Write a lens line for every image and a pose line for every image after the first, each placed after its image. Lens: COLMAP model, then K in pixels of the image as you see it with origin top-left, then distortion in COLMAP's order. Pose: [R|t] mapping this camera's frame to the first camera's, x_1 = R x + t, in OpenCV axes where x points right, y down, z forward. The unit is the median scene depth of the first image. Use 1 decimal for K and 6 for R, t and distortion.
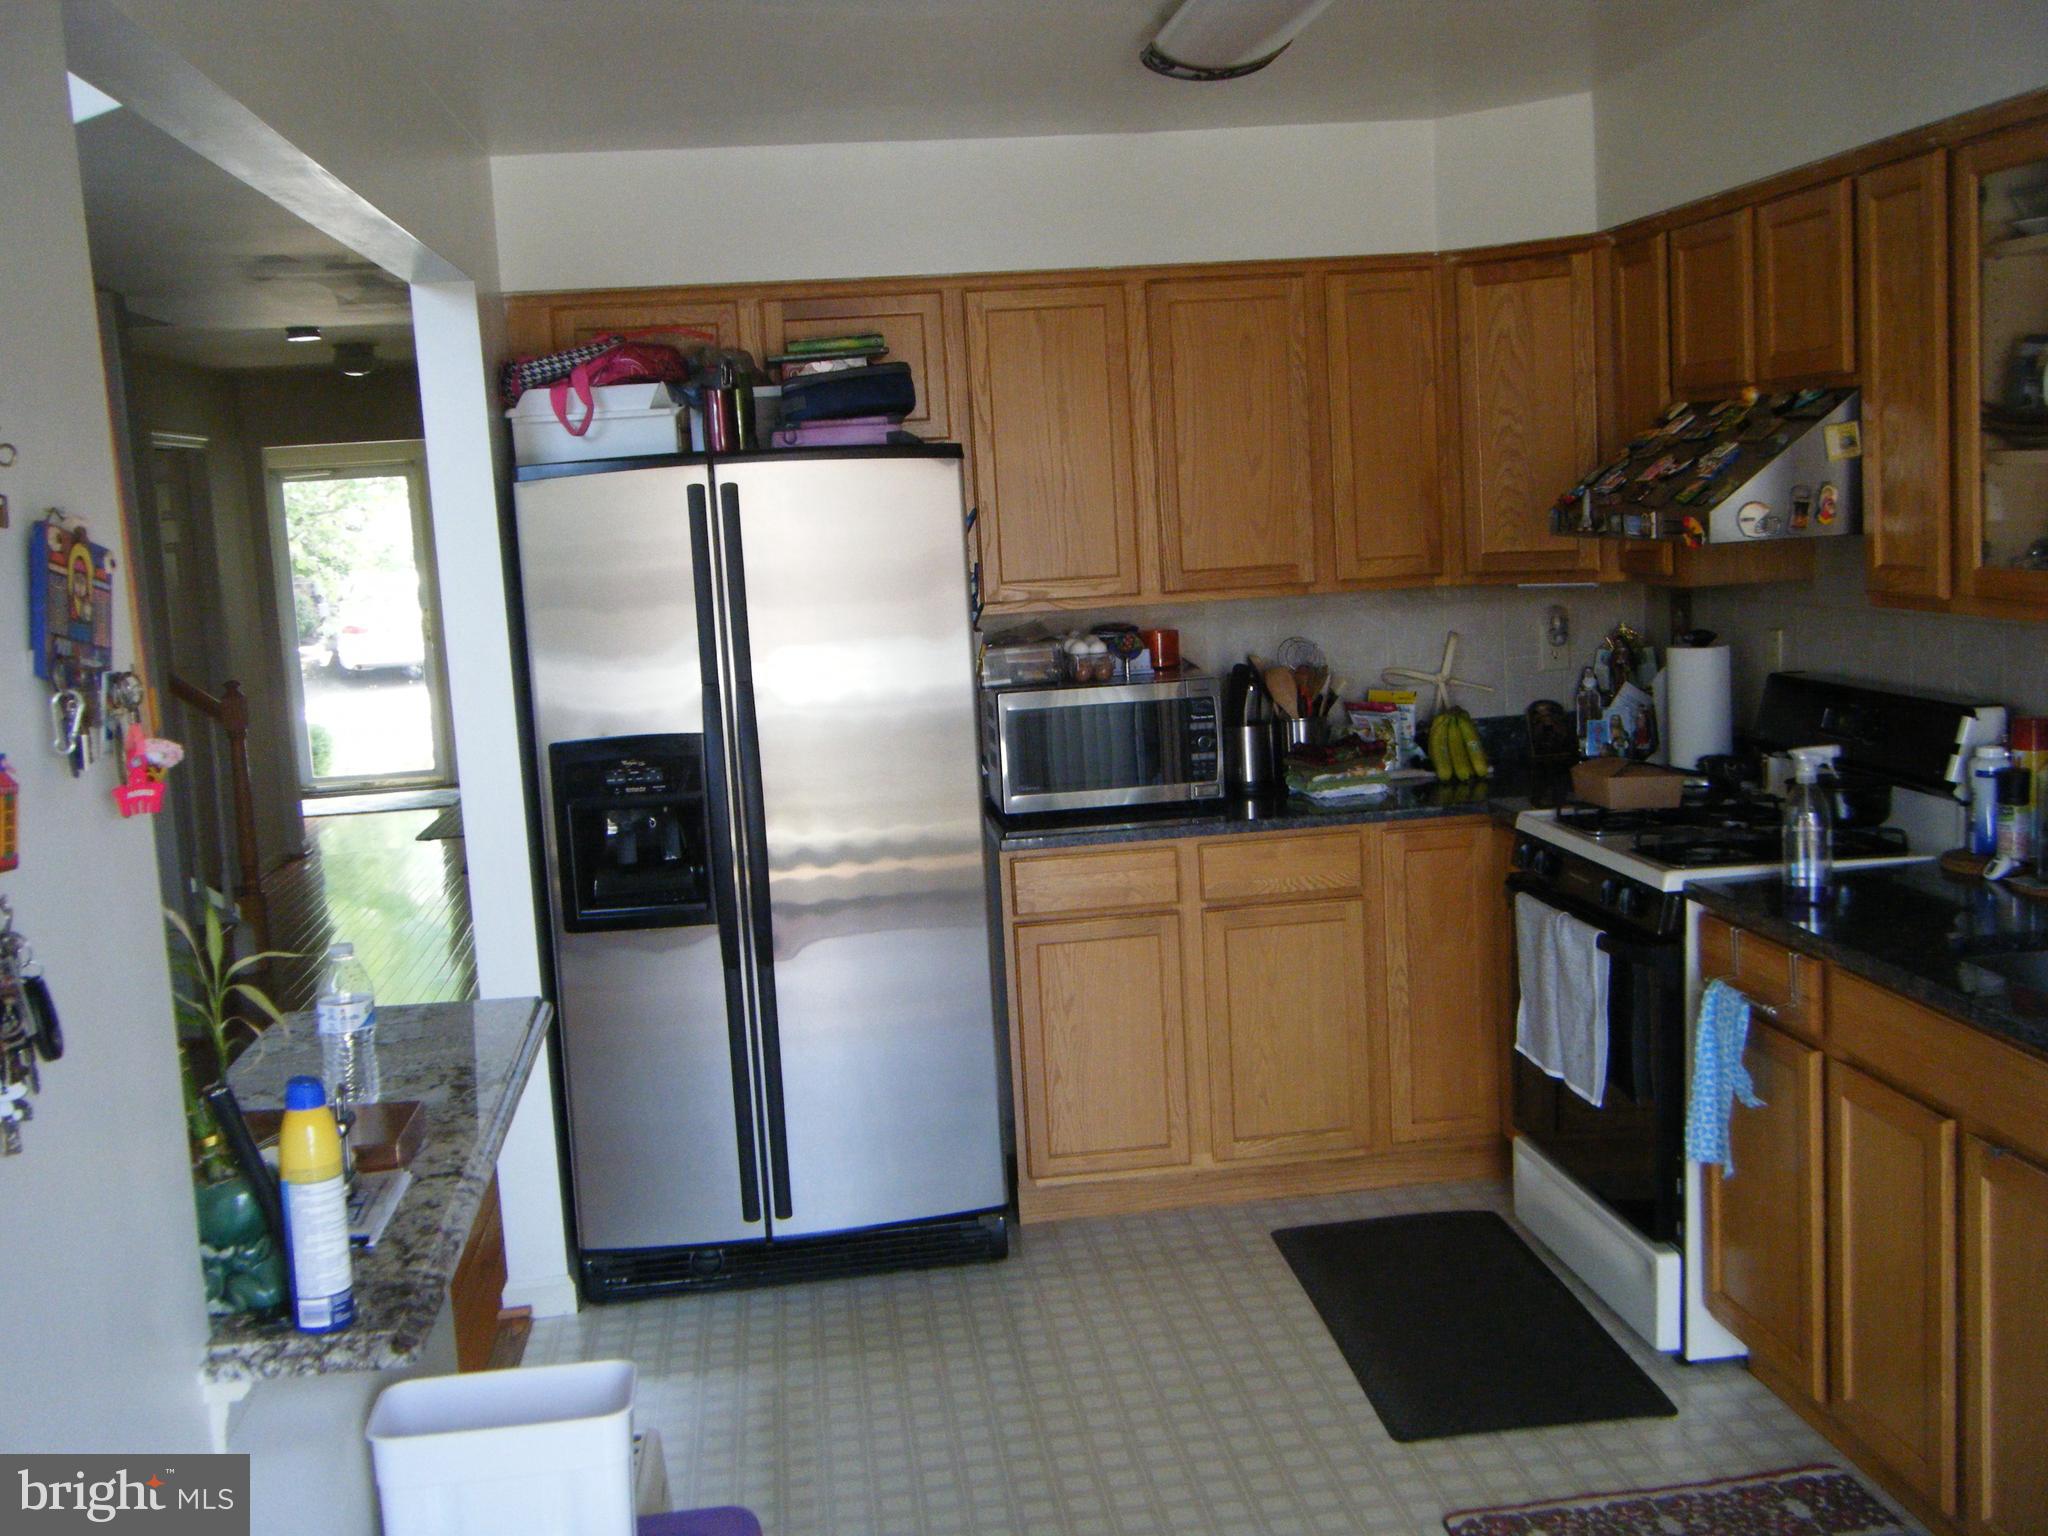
lens RADIAL K [[2119.9, 0, 1024.0], [0, 2119.9, 768.0], [0, 0, 1]] dist [0.003988, 0.003909]
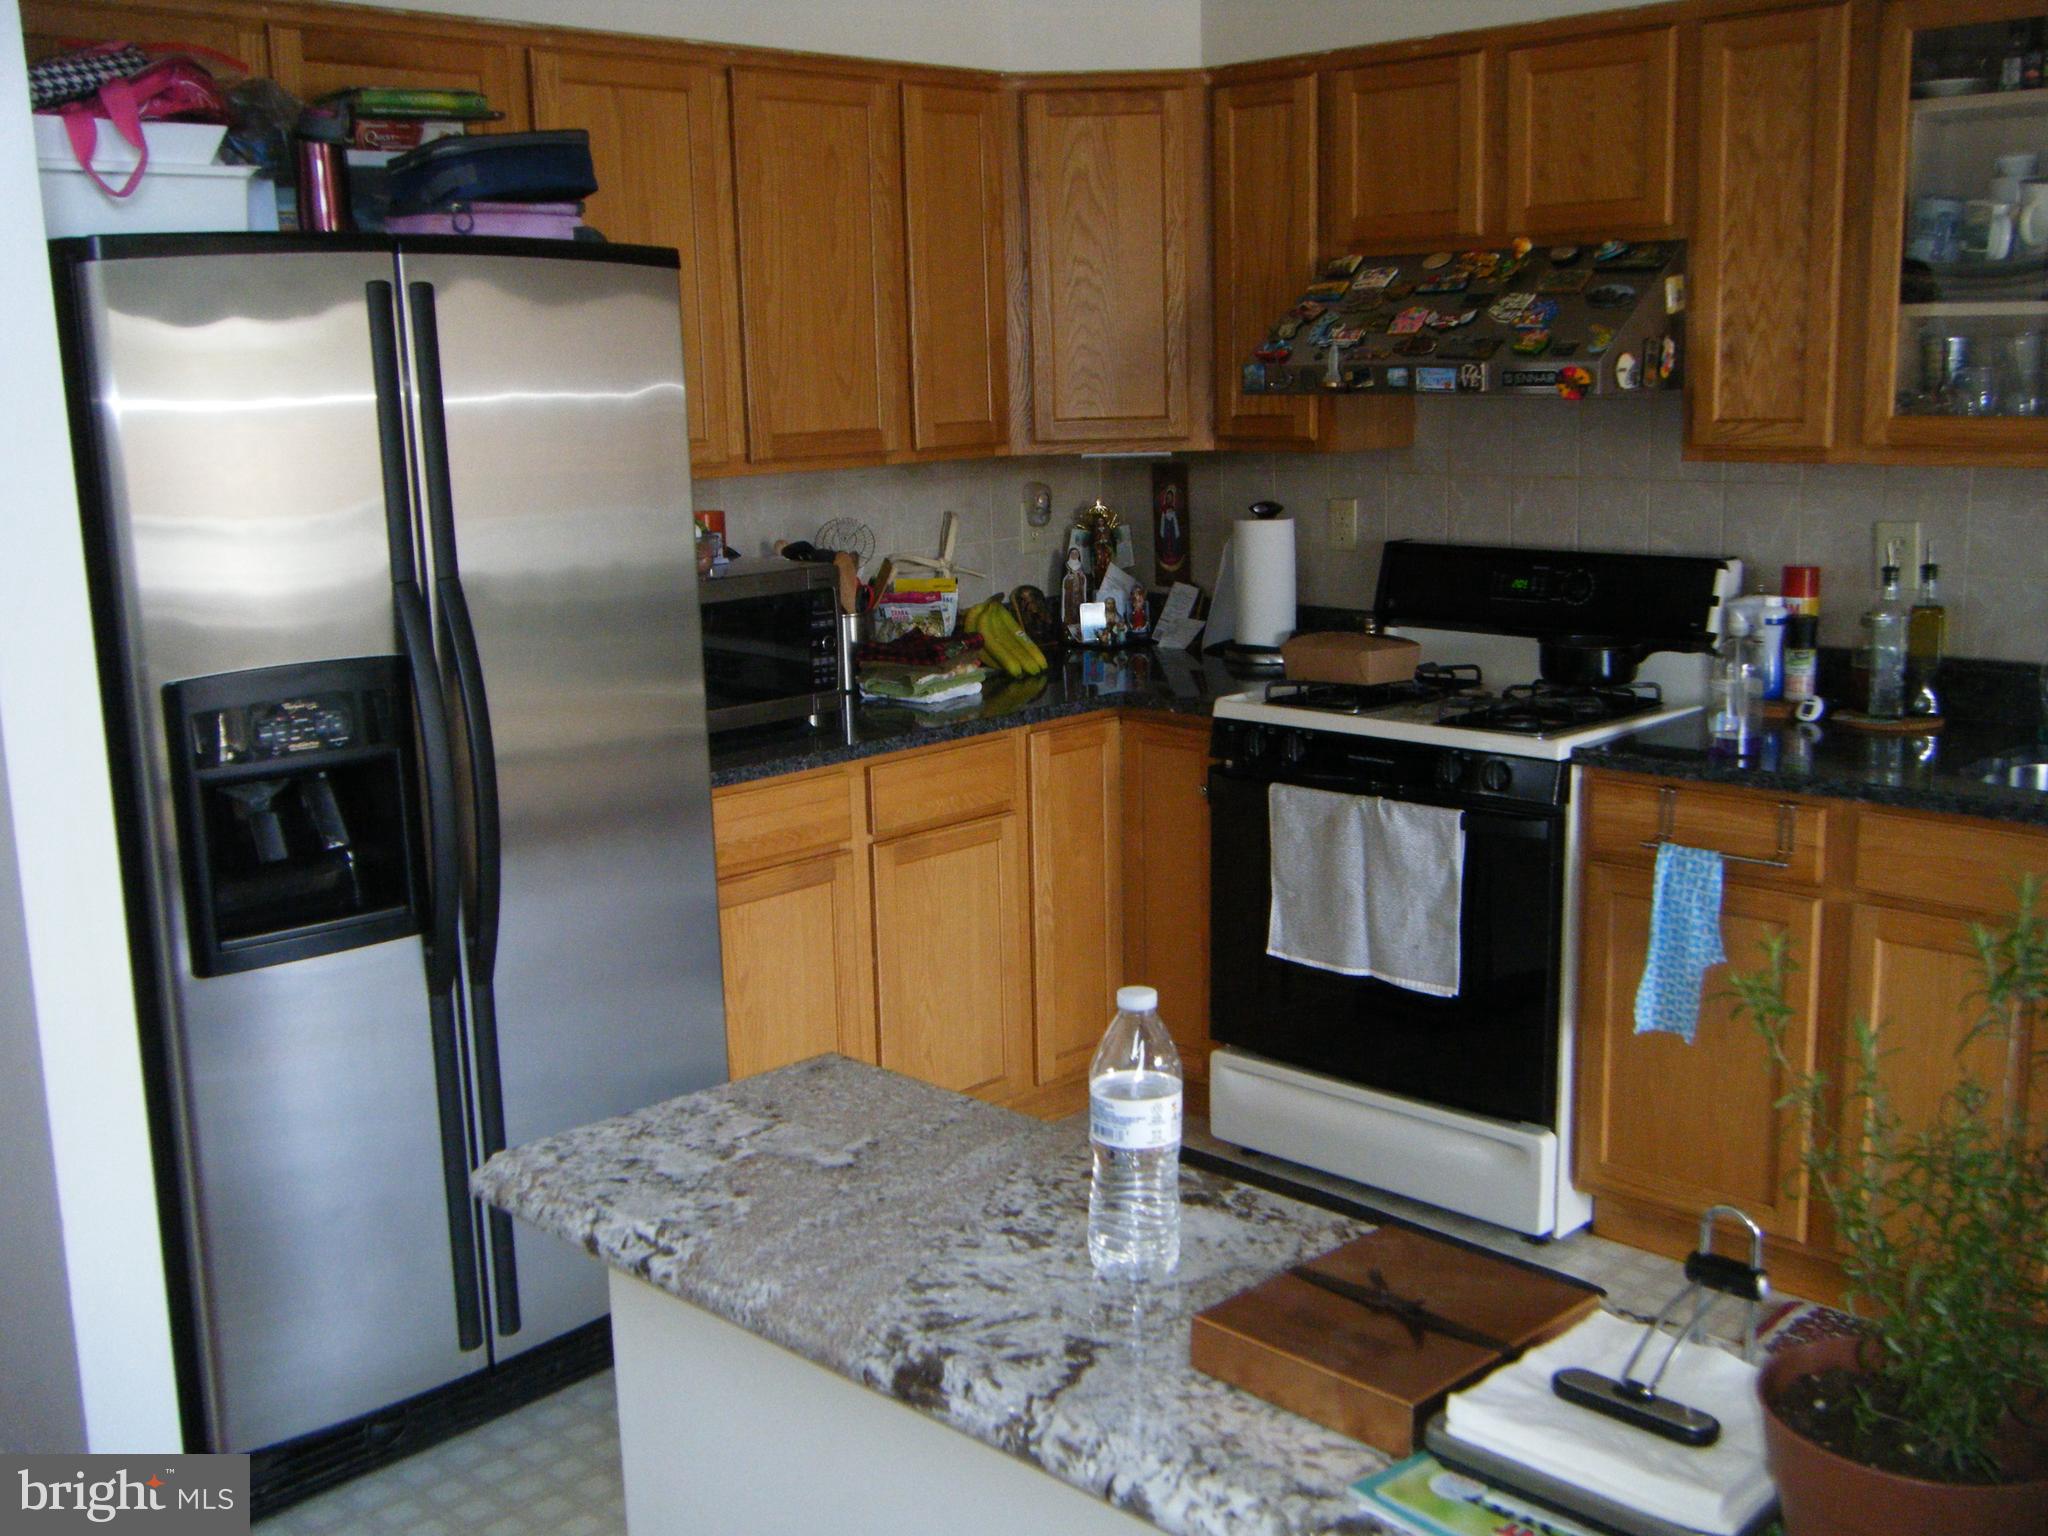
lens RADIAL K [[2119.9, 0, 1024.0], [0, 2119.9, 768.0], [0, 0, 1]] dist [0.003988, 0.003909]
pose [[0.782066, -0.083730, 0.617545, -0.403722], [0.062175, 0.996472, 0.056367, -0.006067], [-0.620086, -0.005687, 0.784513, 0.336489]]
